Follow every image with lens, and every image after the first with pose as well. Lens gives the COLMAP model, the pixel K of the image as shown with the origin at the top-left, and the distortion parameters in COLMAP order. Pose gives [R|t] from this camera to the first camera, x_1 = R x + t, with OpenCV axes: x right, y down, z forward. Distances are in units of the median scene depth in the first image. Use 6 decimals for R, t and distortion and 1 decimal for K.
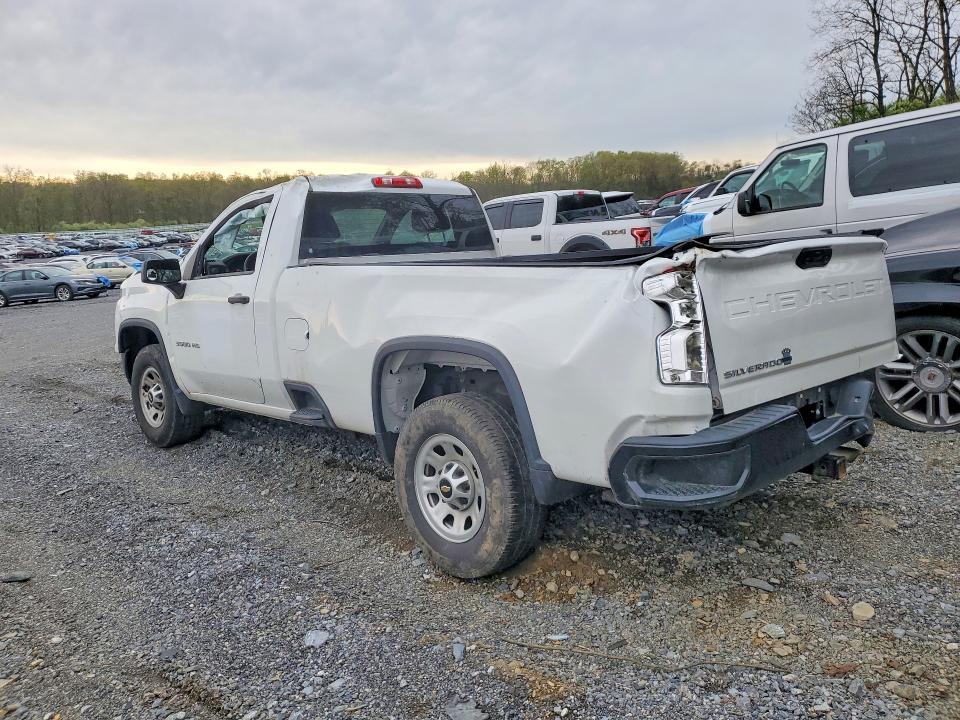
lens RADIAL K [[760.3, 0, 477.6], [0, 760.3, 361.5], [0, 0, 1]] dist [0.039627, -0.040201]
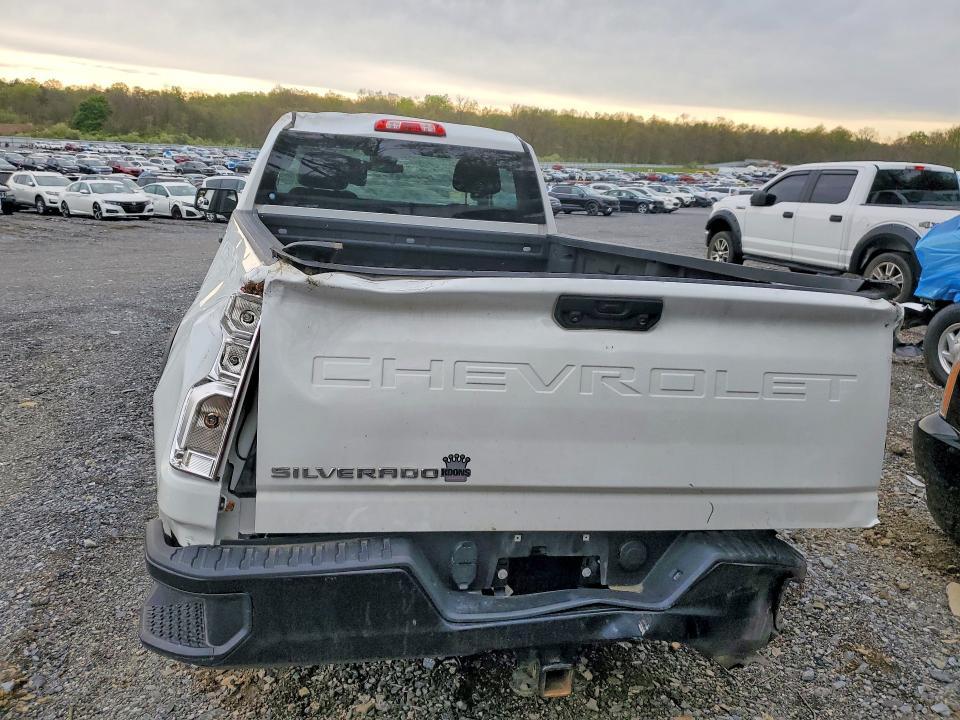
lens RADIAL K [[760.3, 0, 479.7], [0, 760.3, 358.3], [0, 0, 1]] dist [0.039627, -0.040201]
pose [[0.852201, 0.220540, -0.474464, 0.173631], [-0.190258, 0.975366, 0.111639, -0.040399], [0.487397, -0.004868, 0.873167, 0.127572]]
